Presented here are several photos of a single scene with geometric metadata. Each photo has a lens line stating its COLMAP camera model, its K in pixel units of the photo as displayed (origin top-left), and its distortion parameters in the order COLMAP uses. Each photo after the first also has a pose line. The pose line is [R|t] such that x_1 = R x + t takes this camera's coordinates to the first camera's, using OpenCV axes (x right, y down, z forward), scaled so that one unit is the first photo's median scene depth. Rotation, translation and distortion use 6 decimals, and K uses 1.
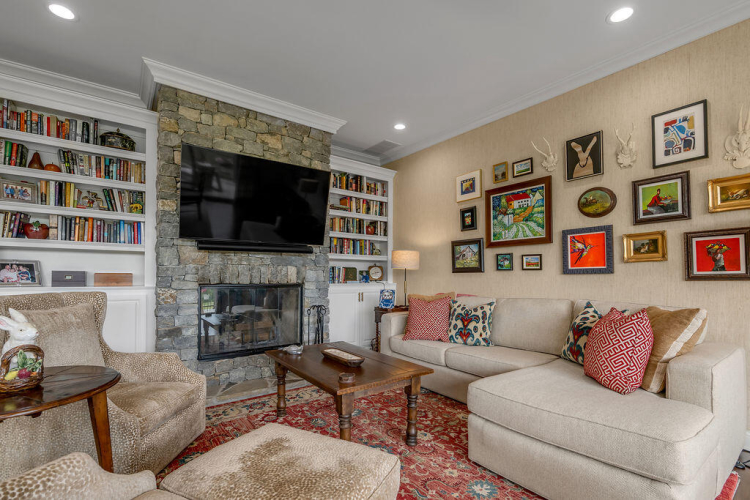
lens RADIAL K [[351.0, 0, 381.5], [0, 351.0, 271.7], [0, 0, 1]] dist [-0.000451, -0.000233]
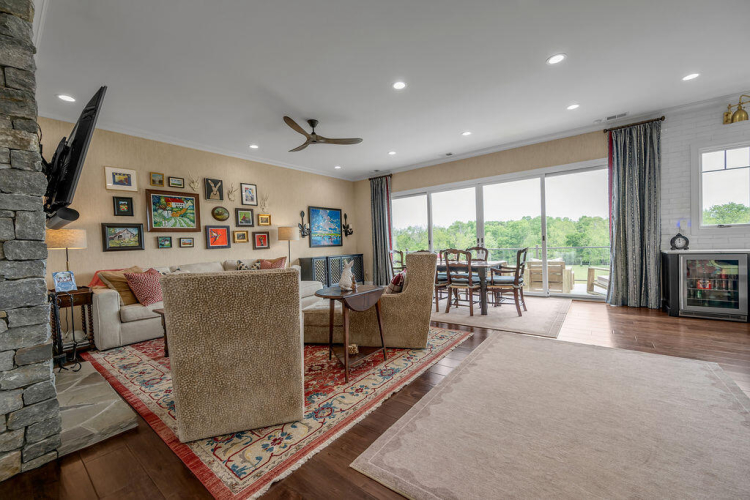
lens RADIAL K [[301.9, 0, 373.1], [0, 301.9, 251.6], [0, 0, 1]] dist [-0.001260, -0.000292]
pose [[-0.261148, -0.020258, 0.965086, -1.207049], [0.026309, 0.999259, 0.028094, -0.000913], [-0.964940, 0.032727, -0.260422, 0.542044]]
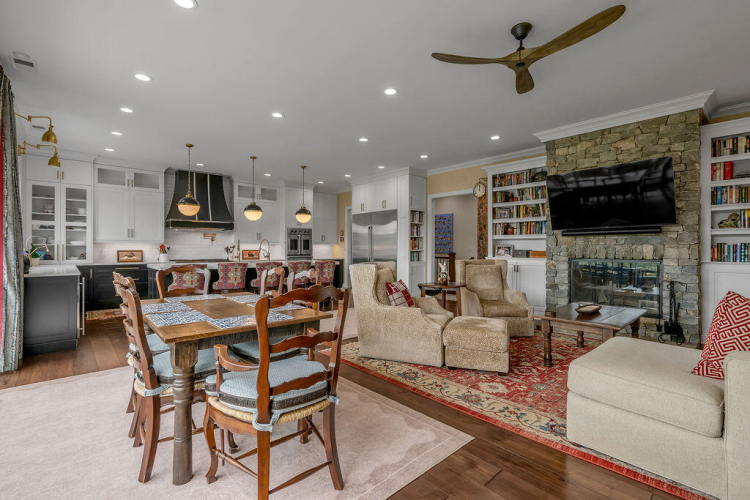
lens RADIAL K [[340.1, 0, 375.0], [0, 340.1, 250.0], [0, 0, 1]] dist [-0.000471, -0.000125]
pose [[0.079084, -0.003239, -0.996863, 0.896789], [0.008059, 0.999964, -0.002610, -0.002726], [0.996835, -0.007827, 0.079107, 0.020963]]
